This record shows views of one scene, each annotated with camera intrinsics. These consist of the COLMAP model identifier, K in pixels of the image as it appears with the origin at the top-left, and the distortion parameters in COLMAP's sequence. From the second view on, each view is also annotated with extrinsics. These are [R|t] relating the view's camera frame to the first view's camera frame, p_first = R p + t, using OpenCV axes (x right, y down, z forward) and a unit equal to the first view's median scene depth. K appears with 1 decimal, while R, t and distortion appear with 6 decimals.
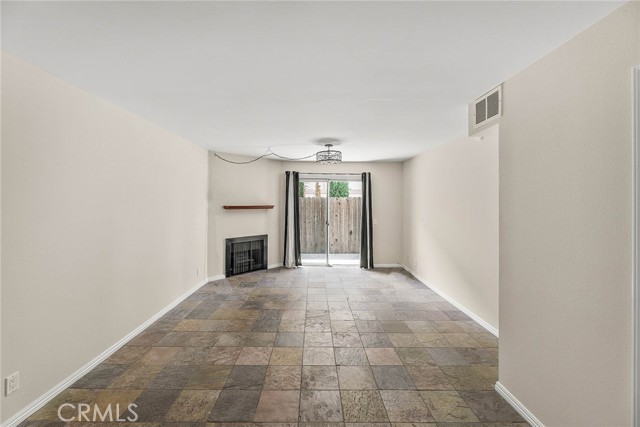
lens RADIAL K [[270.3, 0, 323.6], [0, 270.3, 195.7], [0, 0, 1]] dist [-0.004156, 0.000062]
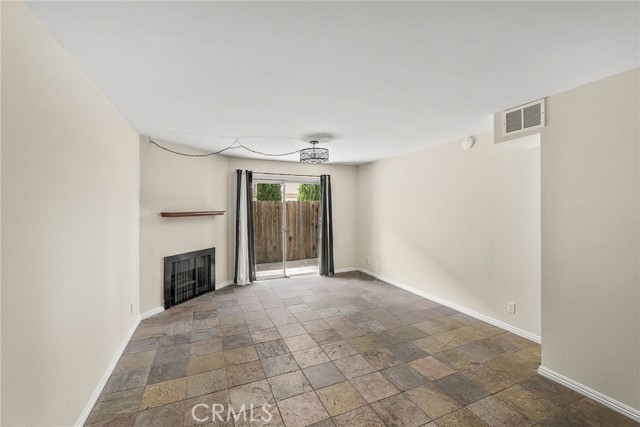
lens RADIAL K [[270.3, 0, 337.4], [0, 270.3, 203.0], [0, 0, 1]] dist [-0.004156, 0.000062]
pose [[0.911818, -0.004432, 0.410571, -0.270586], [-0.000819, 0.999920, 0.012612, 0.001959], [-0.410594, -0.011837, 0.911741, 0.159257]]
